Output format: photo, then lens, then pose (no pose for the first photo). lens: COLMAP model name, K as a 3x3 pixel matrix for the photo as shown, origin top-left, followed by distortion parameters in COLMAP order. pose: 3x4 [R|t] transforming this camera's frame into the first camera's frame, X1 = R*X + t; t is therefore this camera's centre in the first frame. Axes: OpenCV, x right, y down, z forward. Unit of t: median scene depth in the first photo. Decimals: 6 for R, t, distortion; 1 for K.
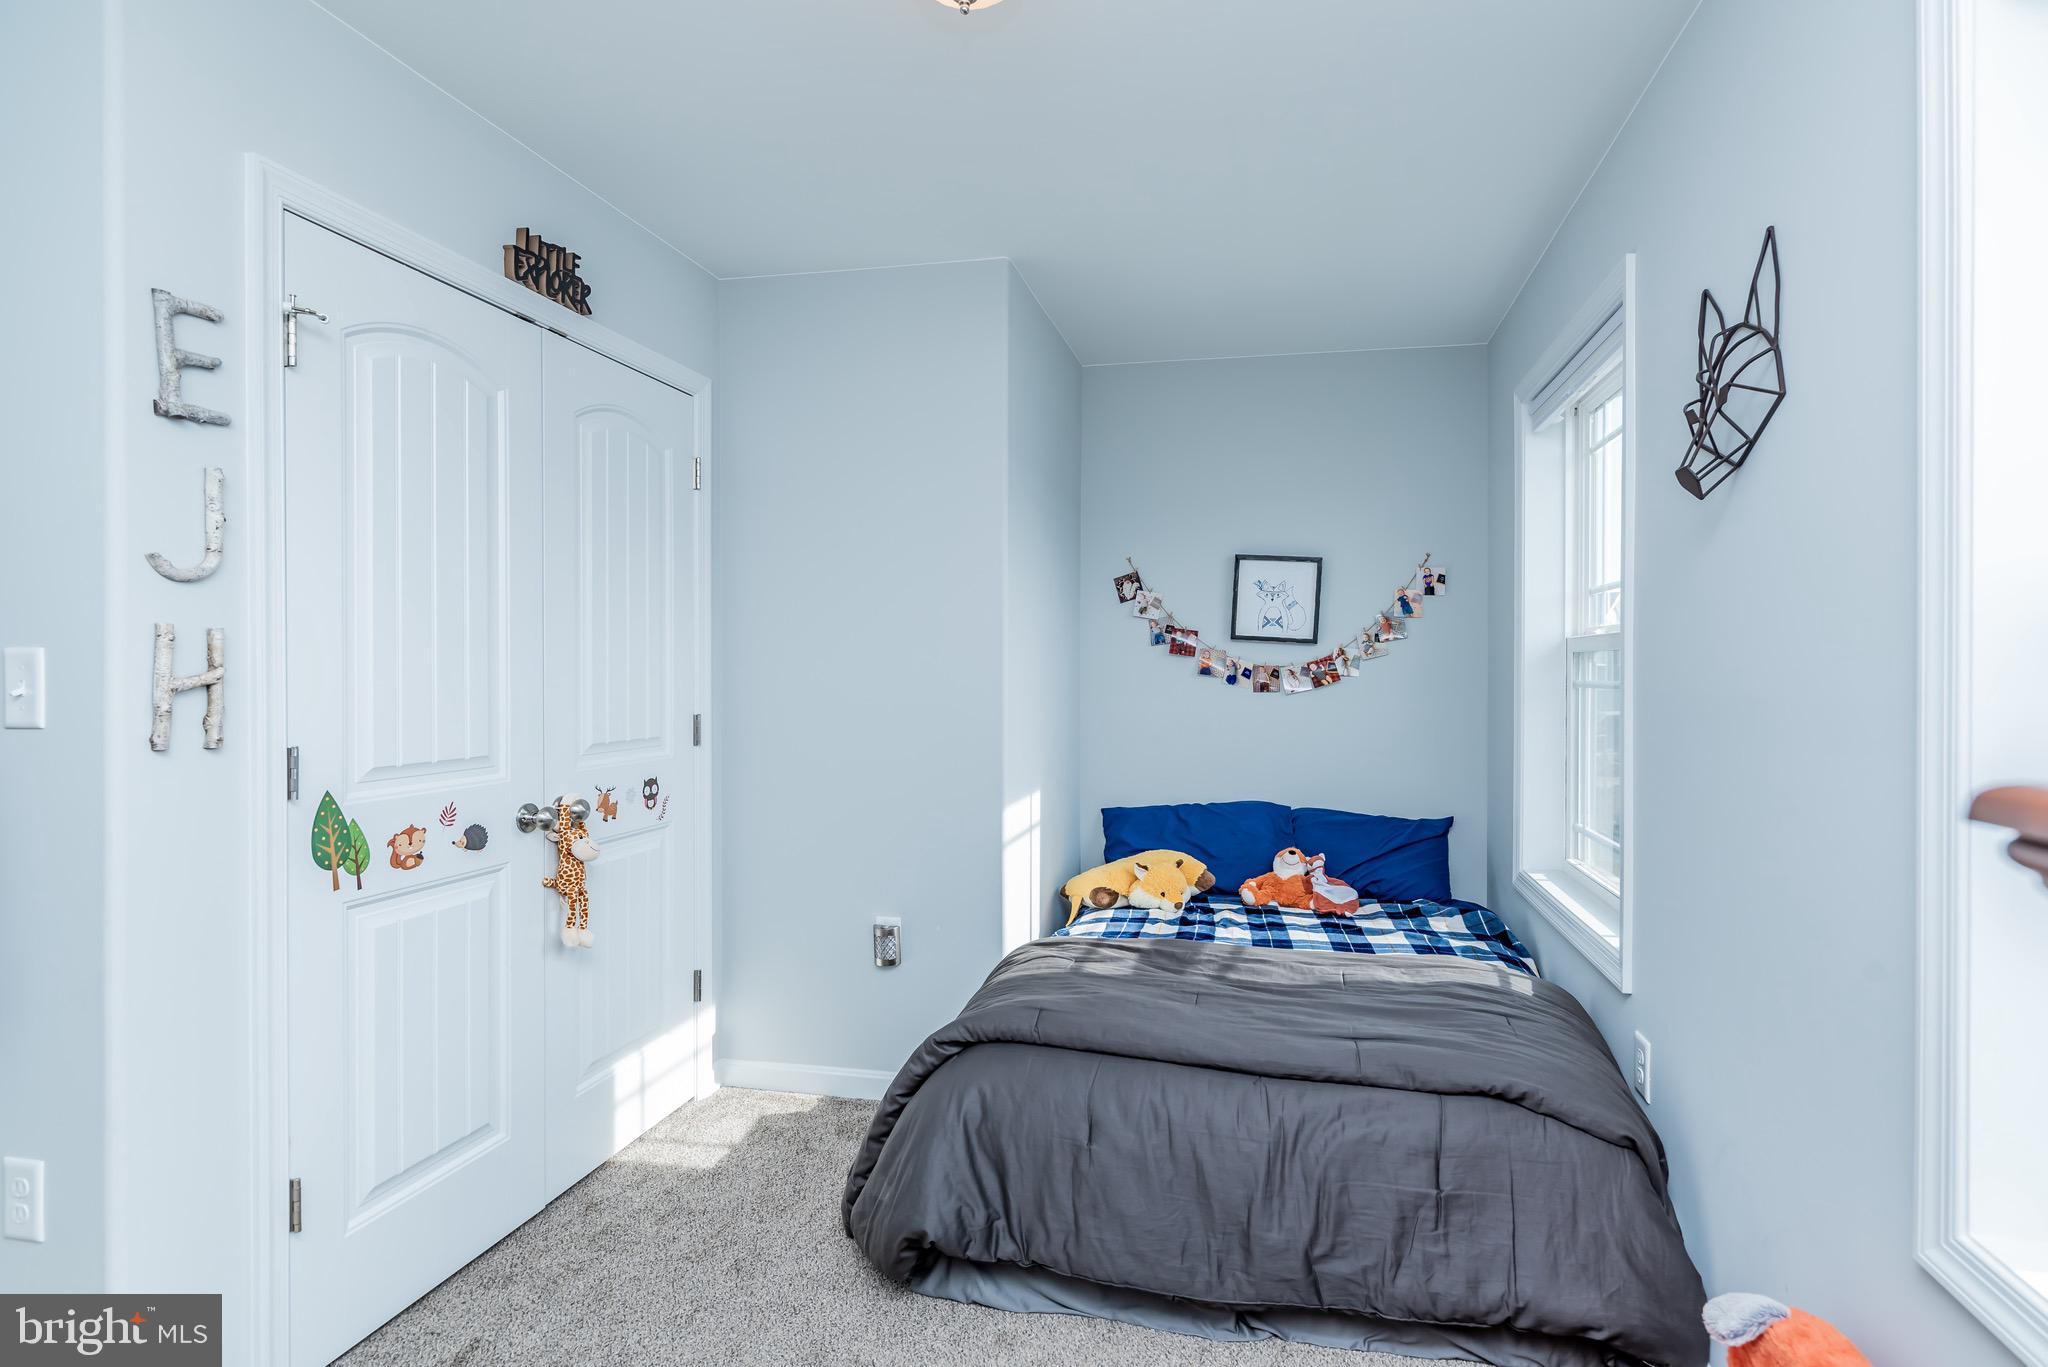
lens RADIAL K [[1012.4, 0, 1026.0], [0, 1012.4, 681.1], [0, 0, 1]] dist [0.011210, -0.001327]
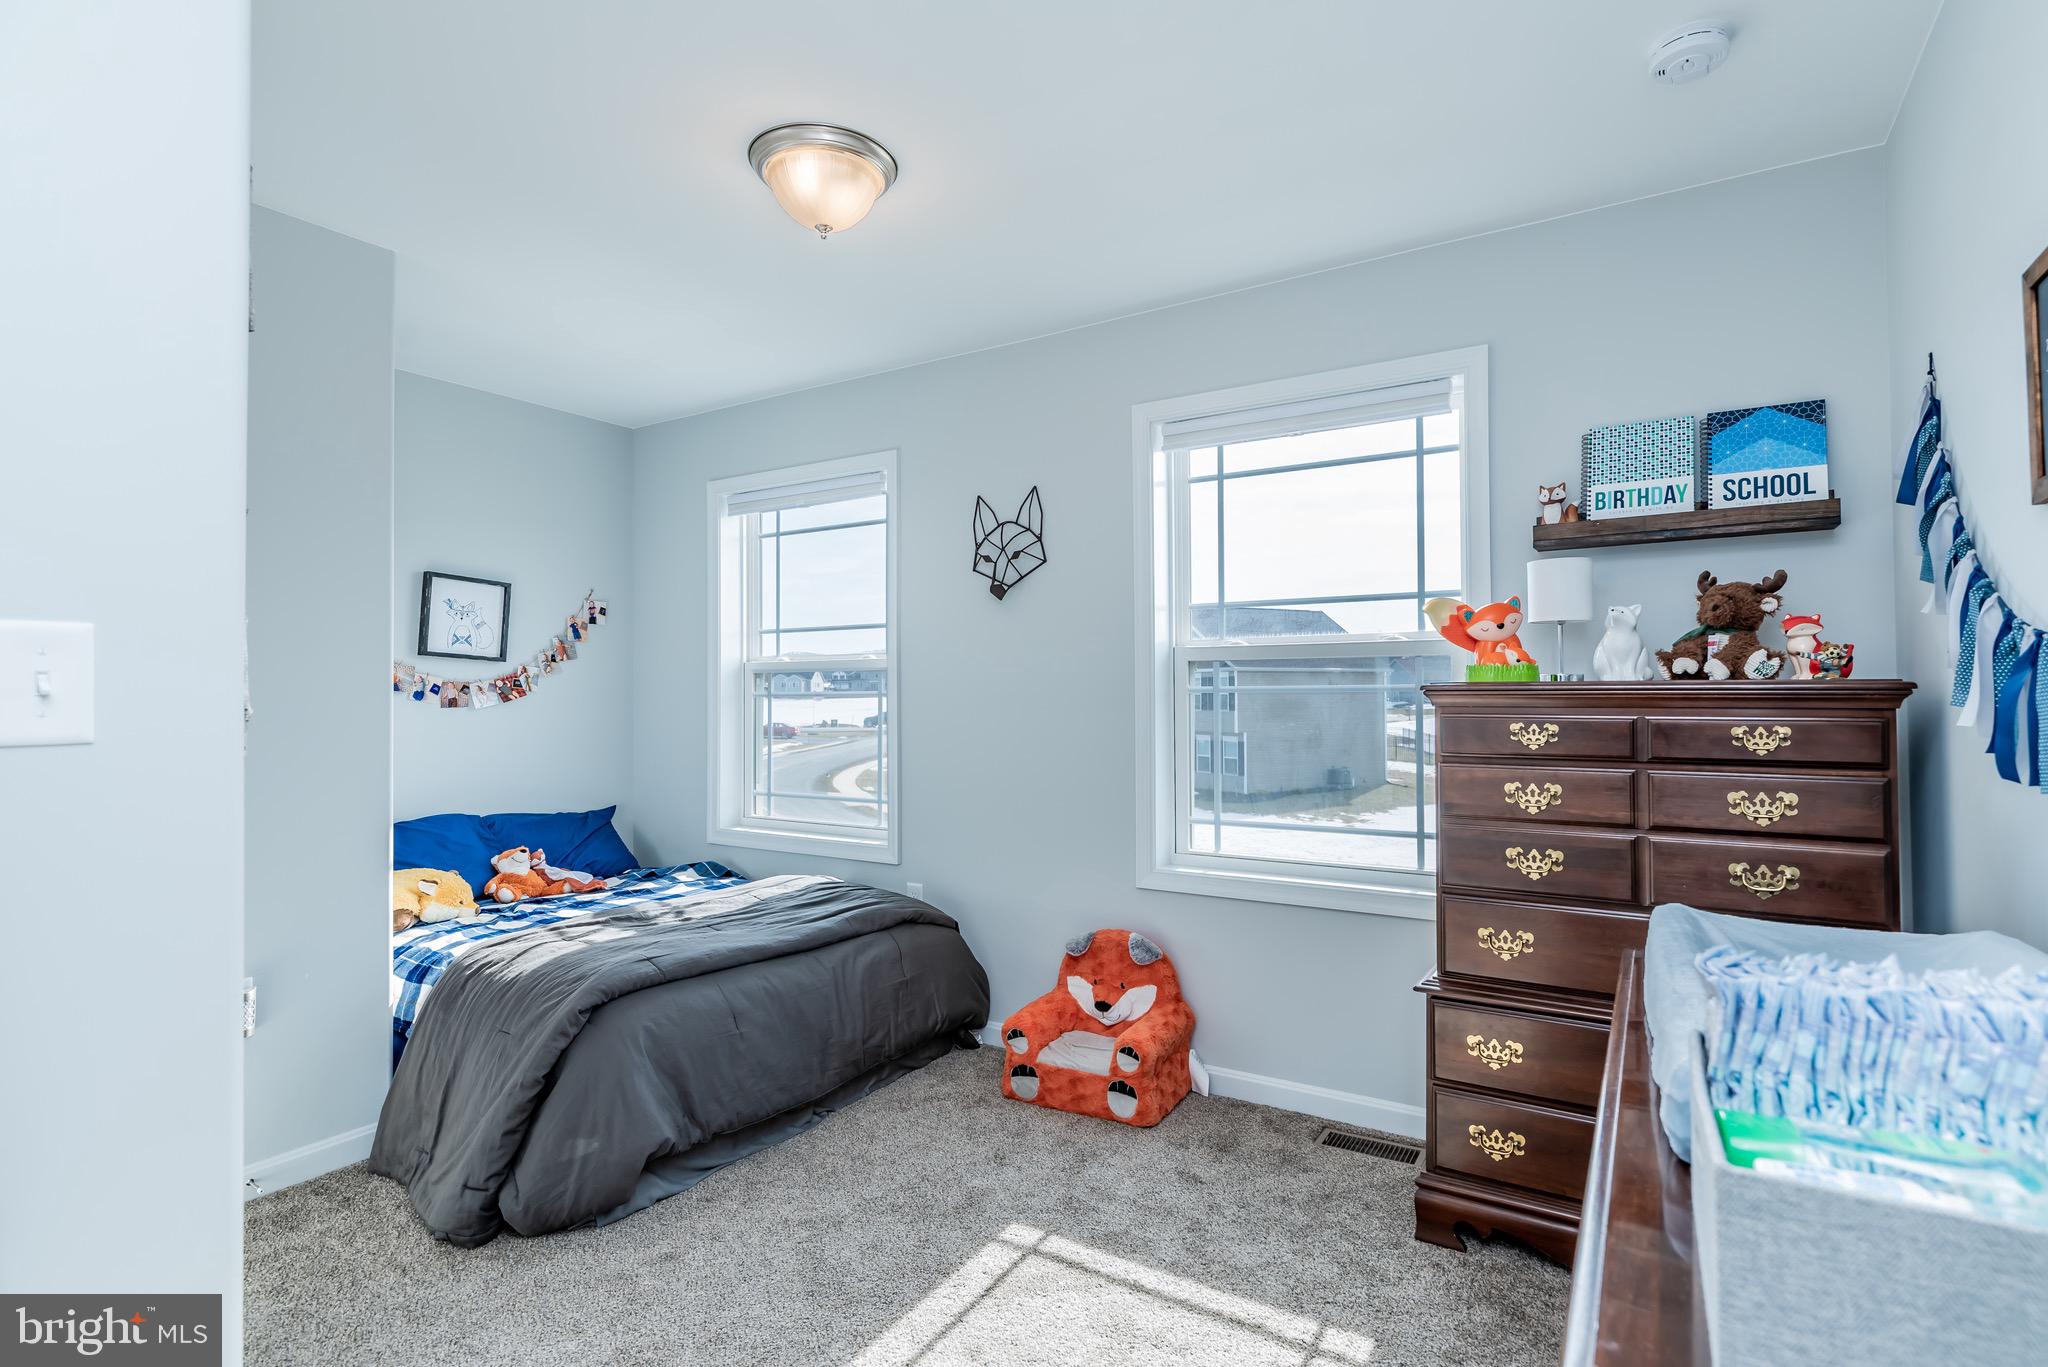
lens RADIAL K [[1012.4, 0, 1064.4], [0, 1012.4, 678.2], [0, 0, 1]] dist [0.011210, -0.001327]
pose [[0.337944, 0.010768, 0.941105, -0.538756], [0.018189, 0.999673, -0.017969, 0.011445], [-0.940990, 0.023190, 0.337638, 0.065240]]
